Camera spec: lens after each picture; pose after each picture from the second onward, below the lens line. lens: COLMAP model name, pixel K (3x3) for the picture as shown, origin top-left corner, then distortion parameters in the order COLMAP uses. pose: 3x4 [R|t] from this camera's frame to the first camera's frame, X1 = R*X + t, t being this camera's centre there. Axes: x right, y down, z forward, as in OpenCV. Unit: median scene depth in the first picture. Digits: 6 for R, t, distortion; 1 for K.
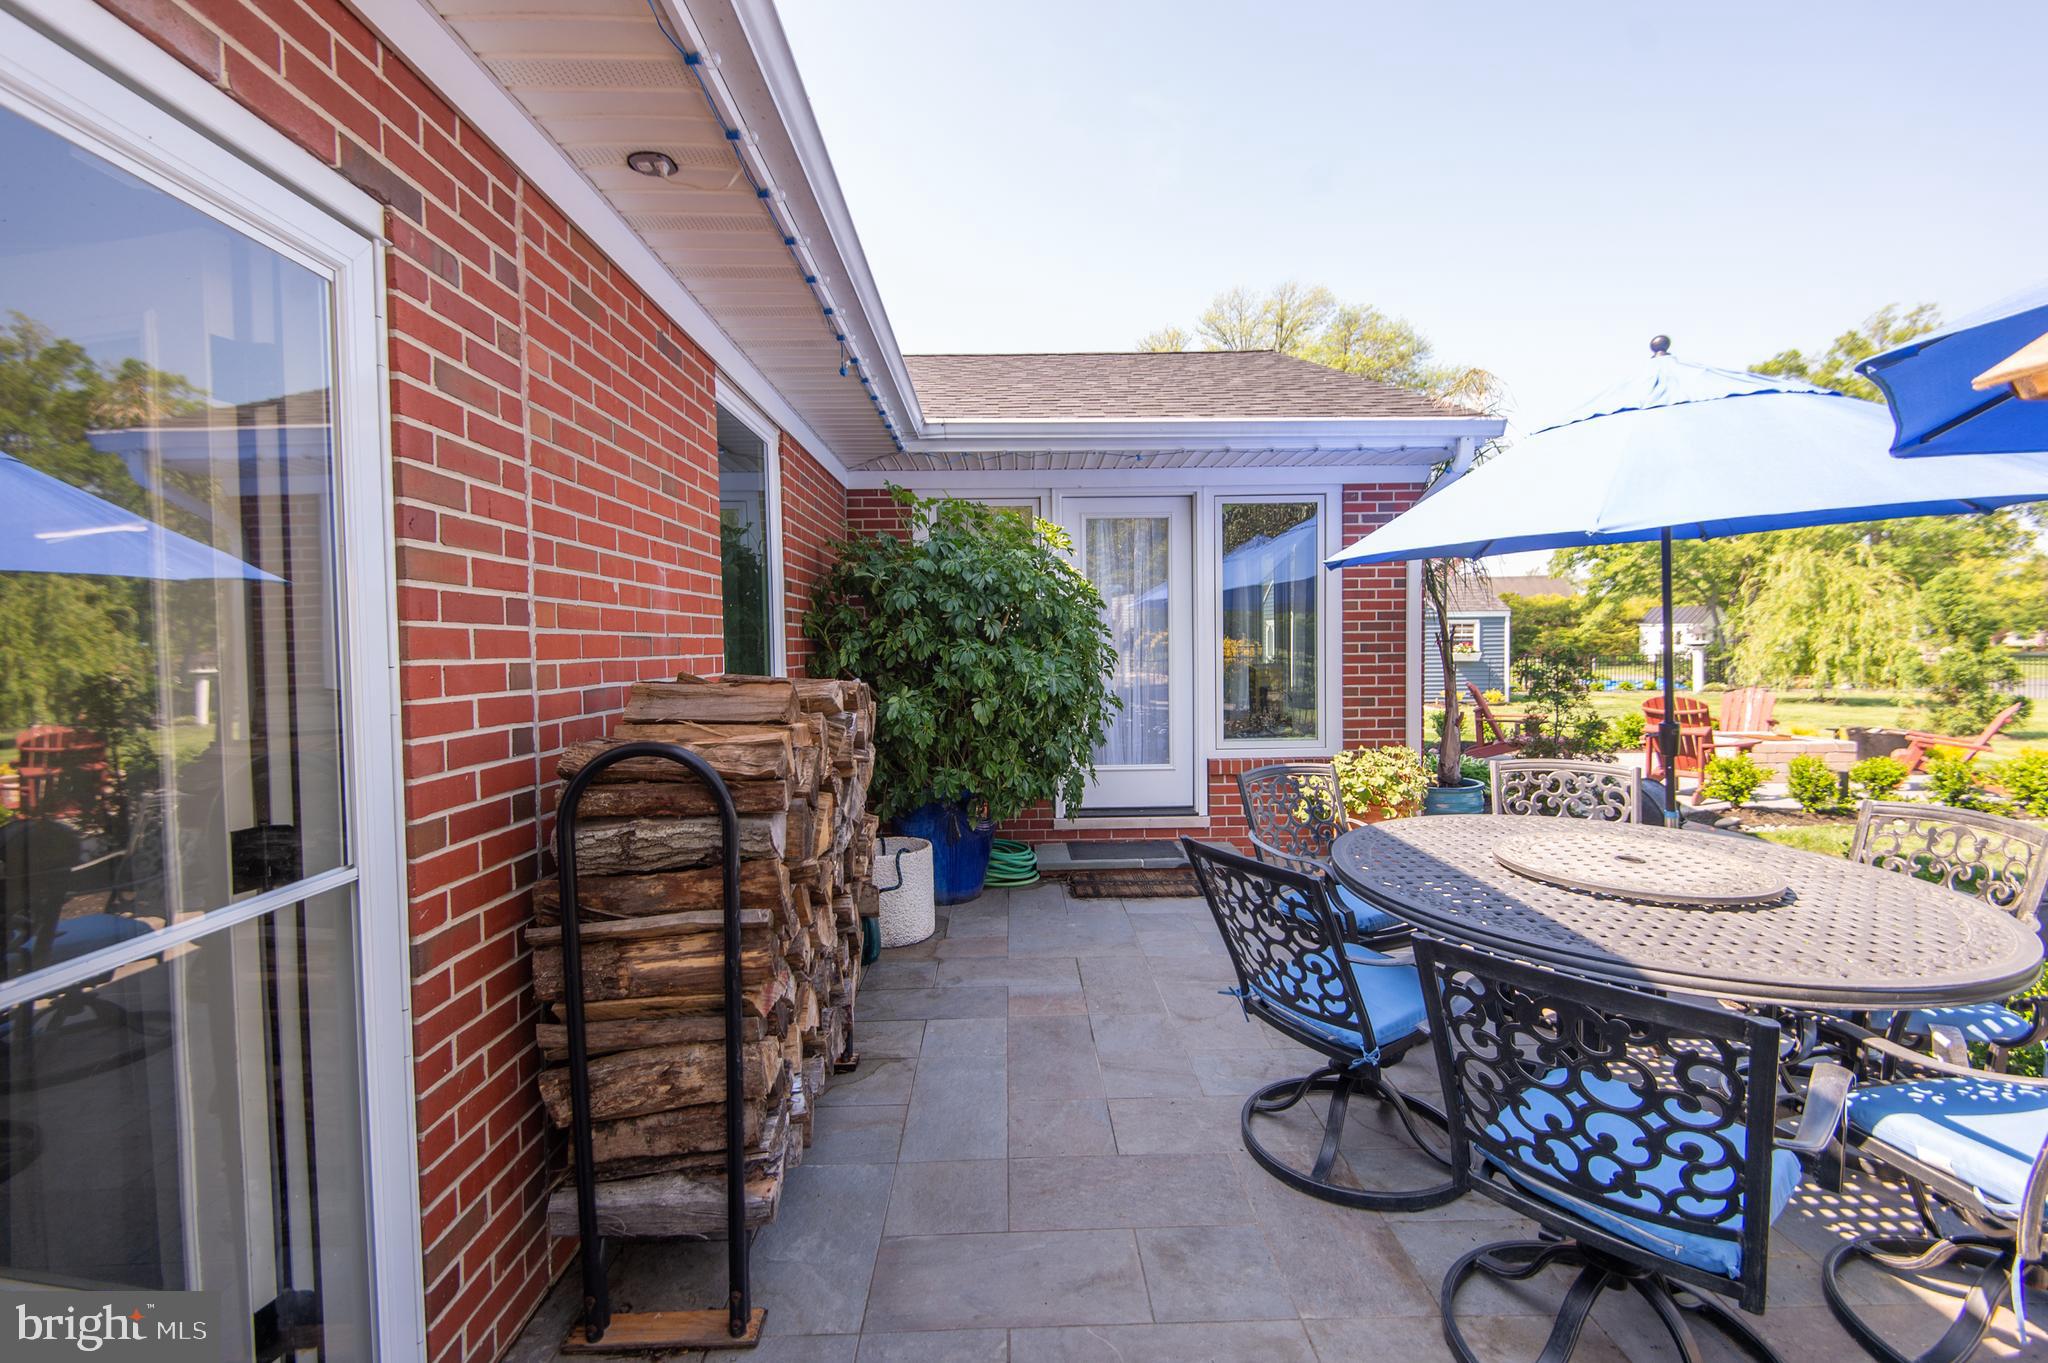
lens RADIAL K [[905.6, 0, 1027.3], [0, 905.6, 674.3], [0, 0, 1]] dist [0.041796, -0.029142]
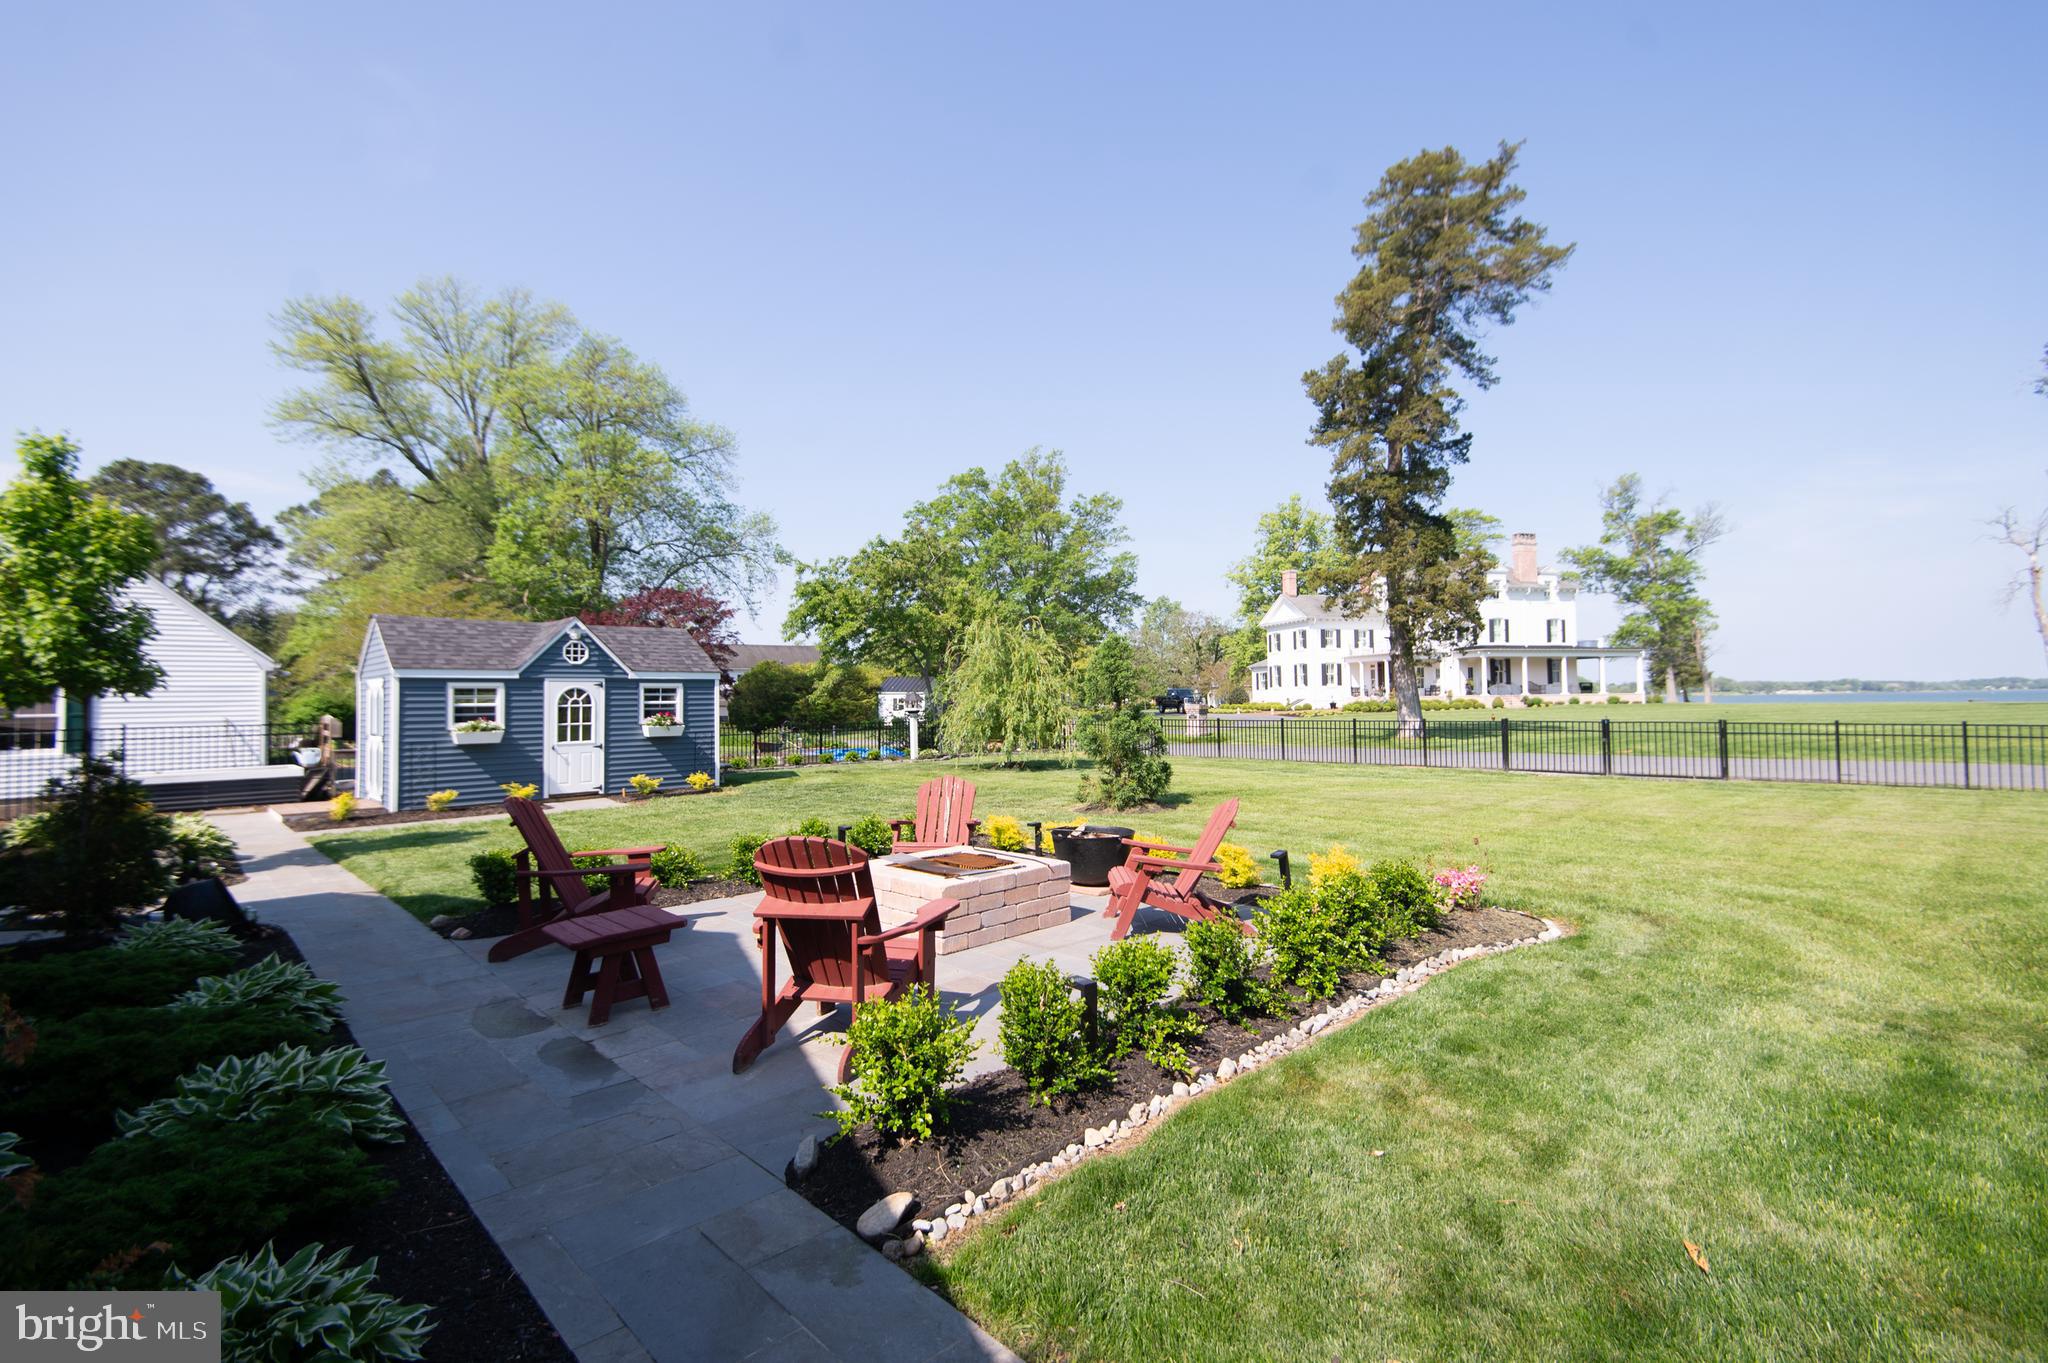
lens RADIAL K [[905.6, 0, 1027.3], [0, 905.6, 674.3], [0, 0, 1]] dist [0.041796, -0.029142]
pose [[0.736962, 0.019731, 0.675646, 0.292664], [0.029736, 0.997660, -0.061570, -0.016385], [-0.675280, 0.065466, 0.734650, 0.359256]]
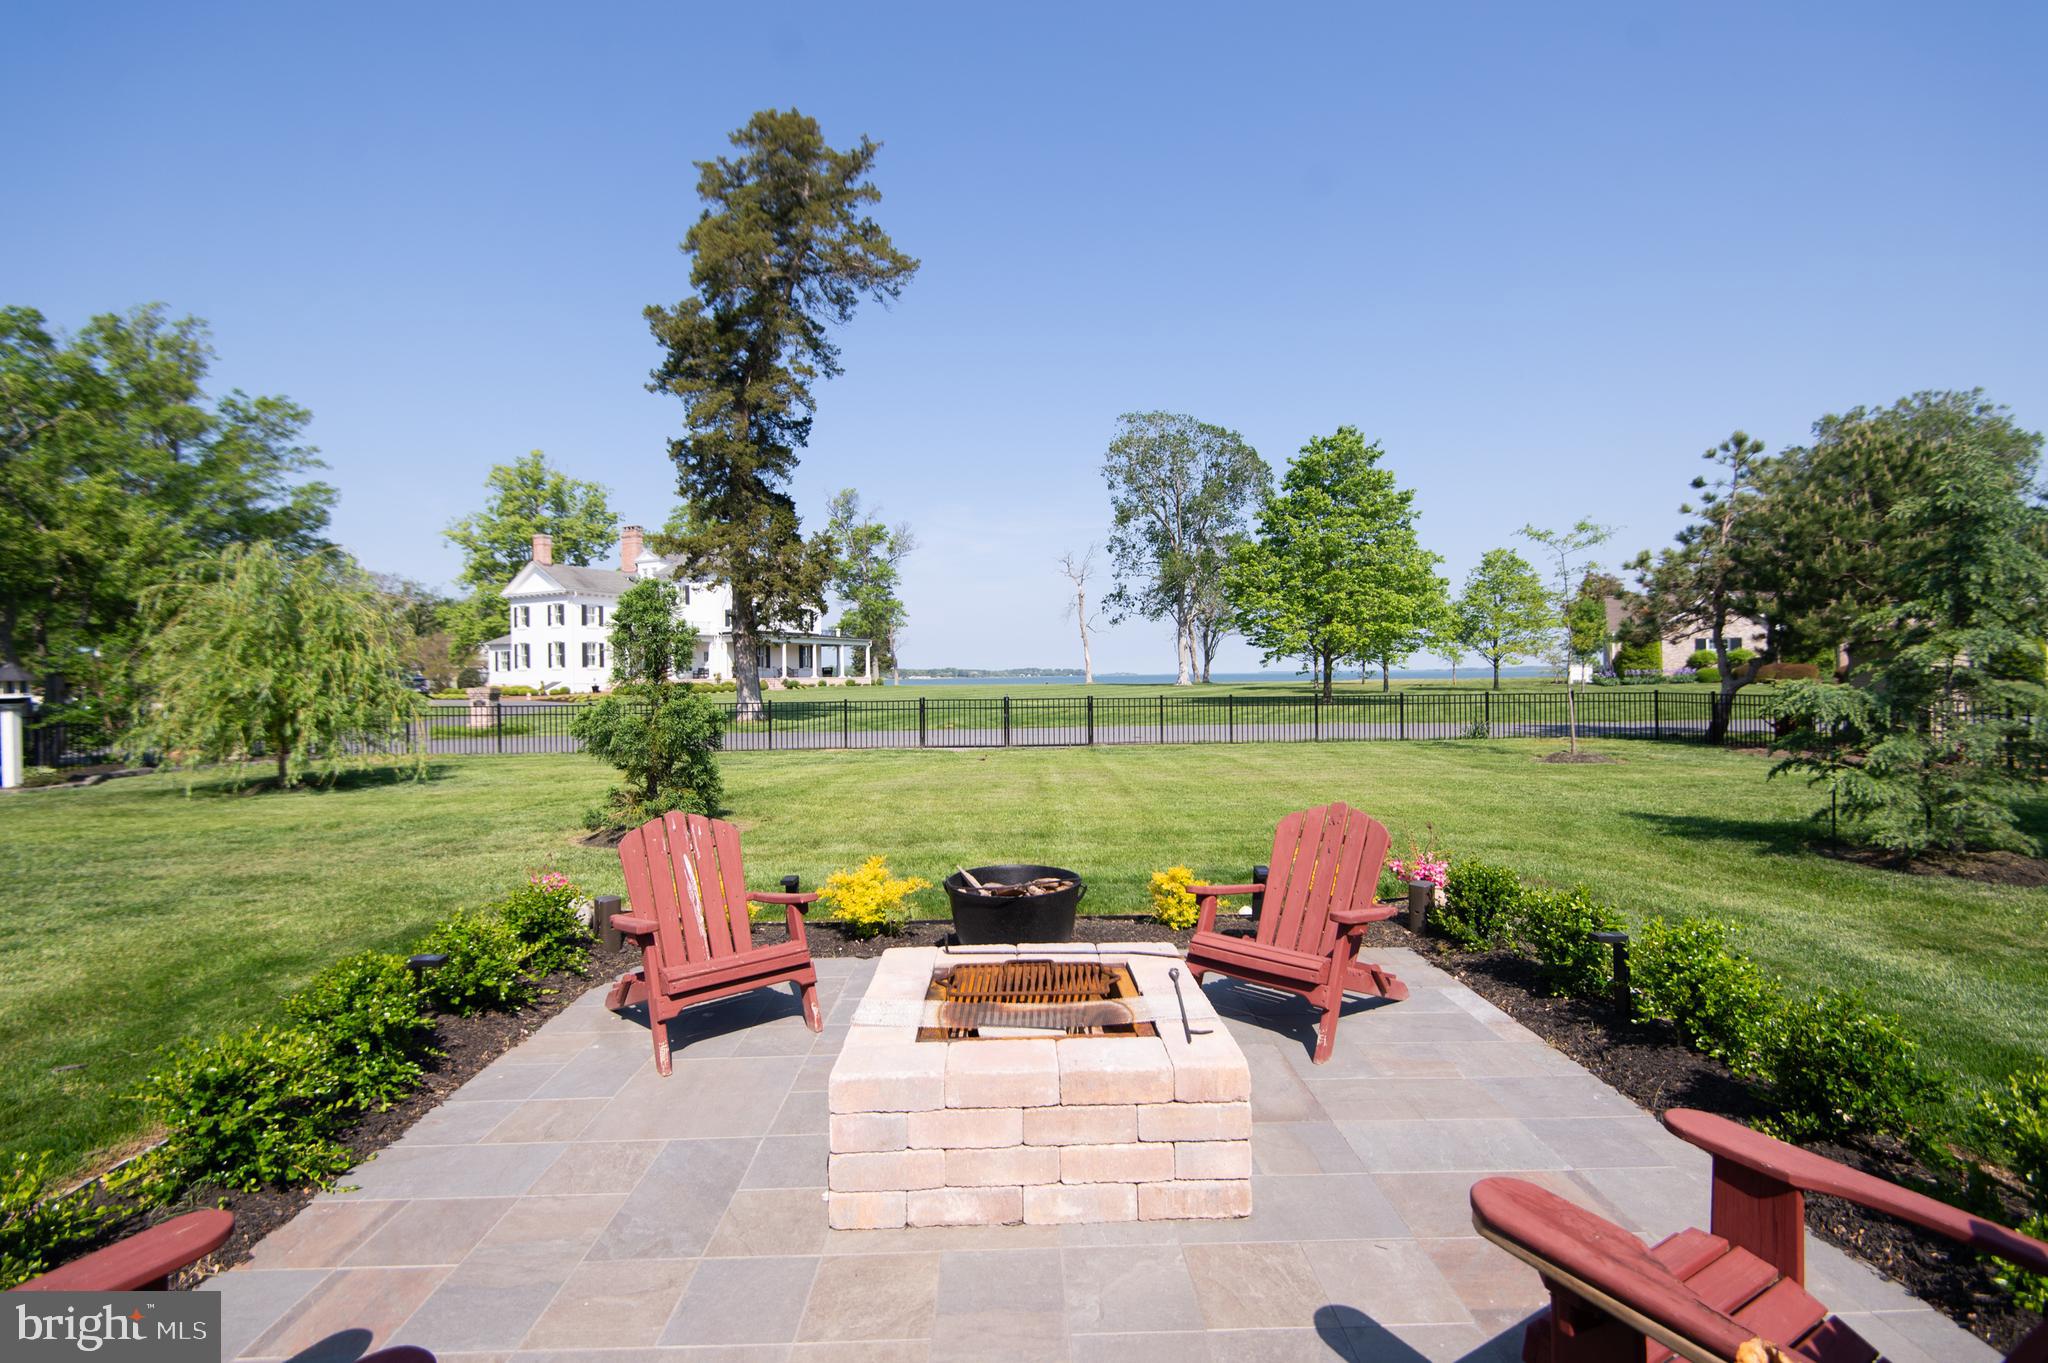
lens RADIAL K [[905.6, 0, 1027.3], [0, 905.6, 674.3], [0, 0, 1]] dist [0.041796, -0.029142]
pose [[0.011503, 0.011145, 0.999872, 0.356690], [0.045050, 0.998917, -0.011653, -0.026317], [-0.998919, 0.045178, 0.010989, 0.728328]]
